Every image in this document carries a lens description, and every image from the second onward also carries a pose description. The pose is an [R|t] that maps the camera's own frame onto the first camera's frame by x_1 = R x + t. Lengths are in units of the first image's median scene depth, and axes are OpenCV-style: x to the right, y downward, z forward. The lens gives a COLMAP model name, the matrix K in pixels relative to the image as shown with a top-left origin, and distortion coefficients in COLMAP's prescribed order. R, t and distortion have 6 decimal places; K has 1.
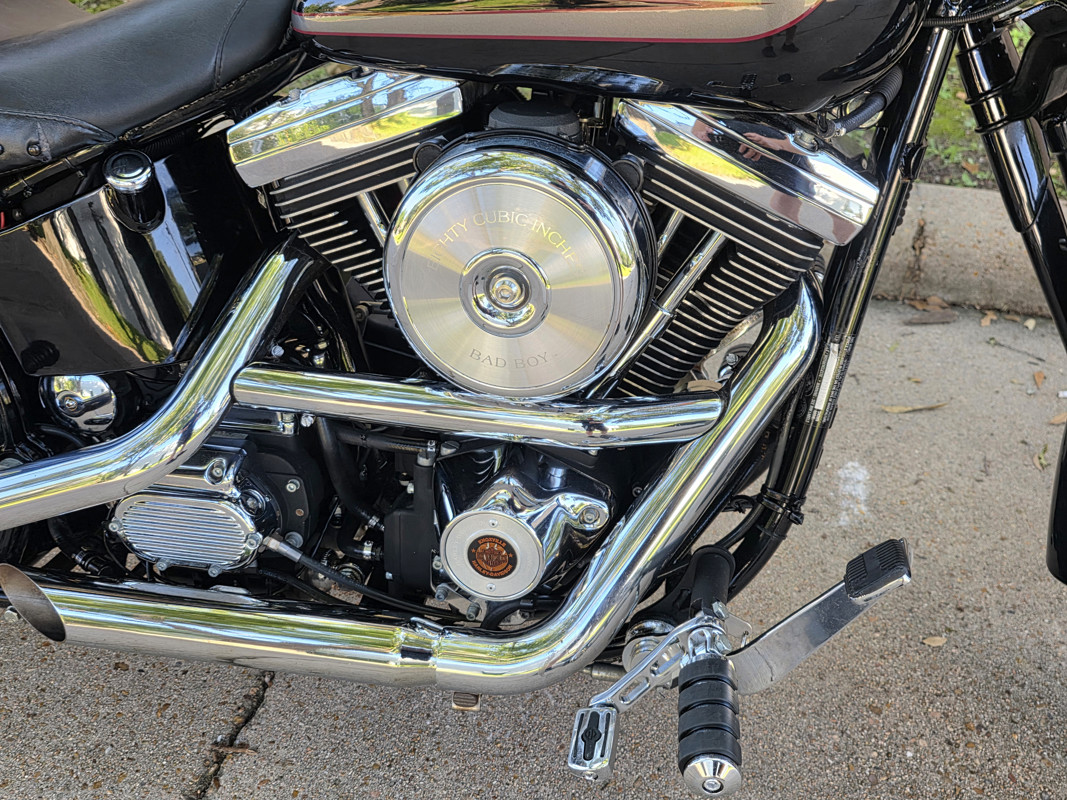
lens RADIAL K [[1199.2, 0, 533.5], [0, 1199.2, 400.0], [0, 0, 1]] dist [0.040382, -0.004027]
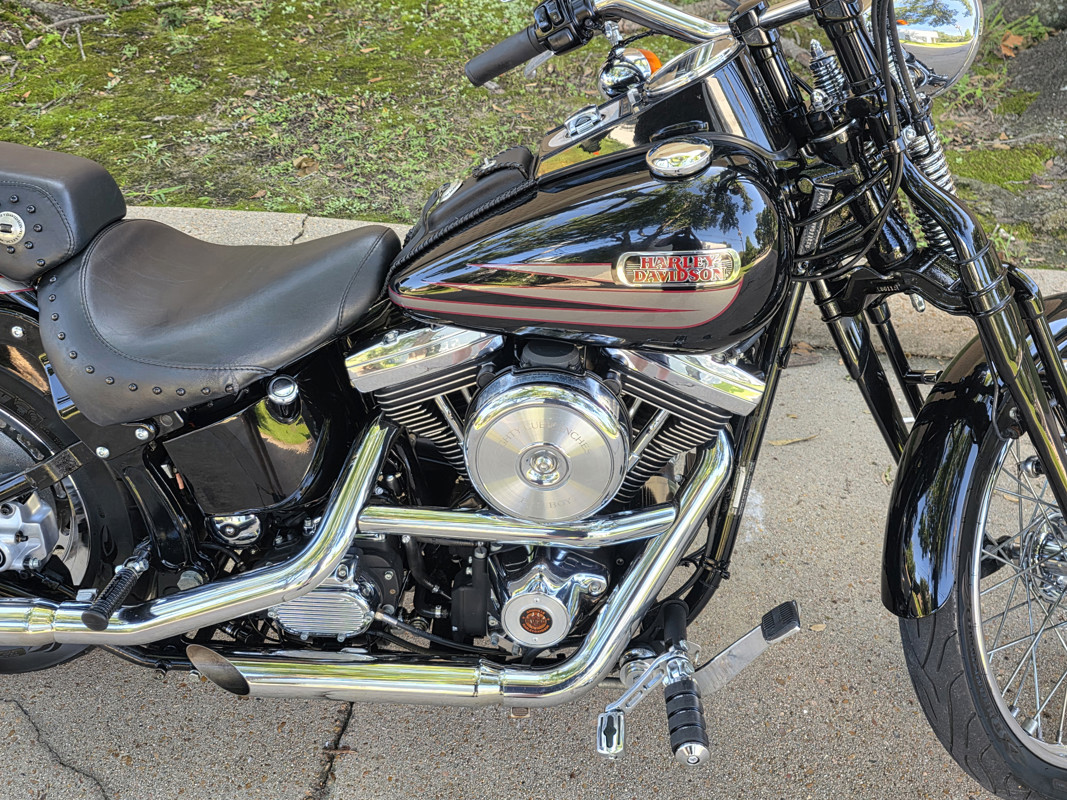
lens RADIAL K [[1097.5, 0, 533.5], [0, 1097.5, 400.0], [0, 0, 1]] dist [0.051408, -0.007623]
pose [[0.994901, -0.067989, 0.074494, -0.094647], [0.066352, 0.997502, 0.024234, -0.144167], [-0.075955, -0.019168, 0.996927, -0.315963]]
